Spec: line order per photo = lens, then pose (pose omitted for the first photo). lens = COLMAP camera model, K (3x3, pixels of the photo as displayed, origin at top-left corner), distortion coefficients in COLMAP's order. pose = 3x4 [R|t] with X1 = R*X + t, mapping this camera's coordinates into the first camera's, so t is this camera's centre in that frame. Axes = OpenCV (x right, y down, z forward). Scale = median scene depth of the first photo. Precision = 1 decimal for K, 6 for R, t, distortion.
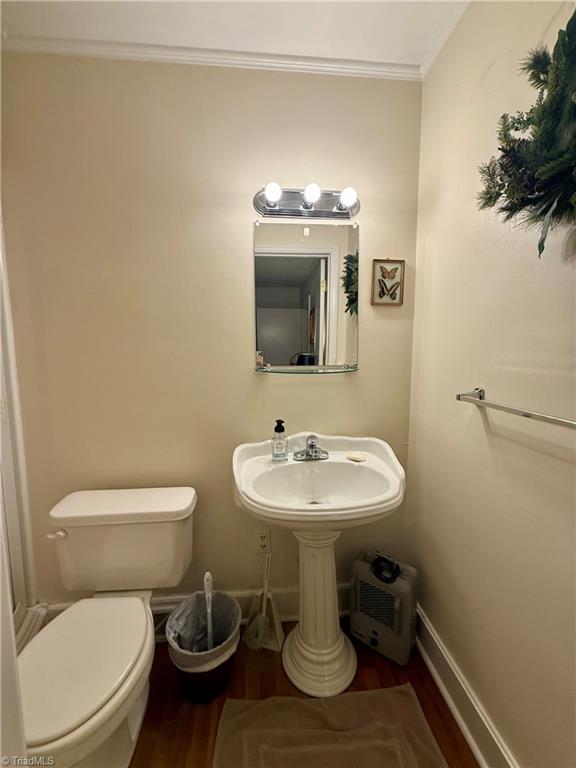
lens RADIAL K [[307.9, 0, 289.4], [0, 307.9, 384.2], [0, 0, 1]] dist [0.002830, 0.000658]
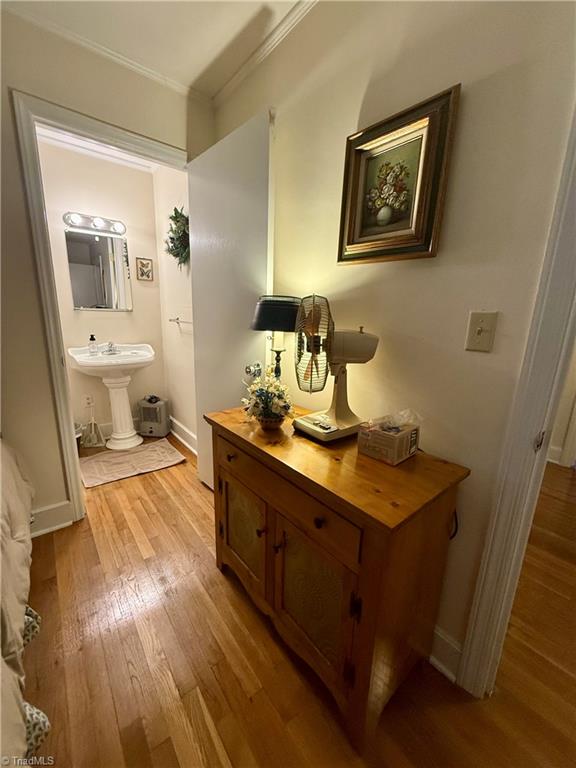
lens RADIAL K [[307.9, 0, 285.1], [0, 307.9, 384.3], [0, 0, 1]] dist [0.002830, 0.000658]
pose [[0.835317, -0.096418, 0.541248, -0.100267], [0.026289, 0.990380, 0.135854, 0.197165], [-0.549140, -0.099252, 0.829816, -1.424817]]
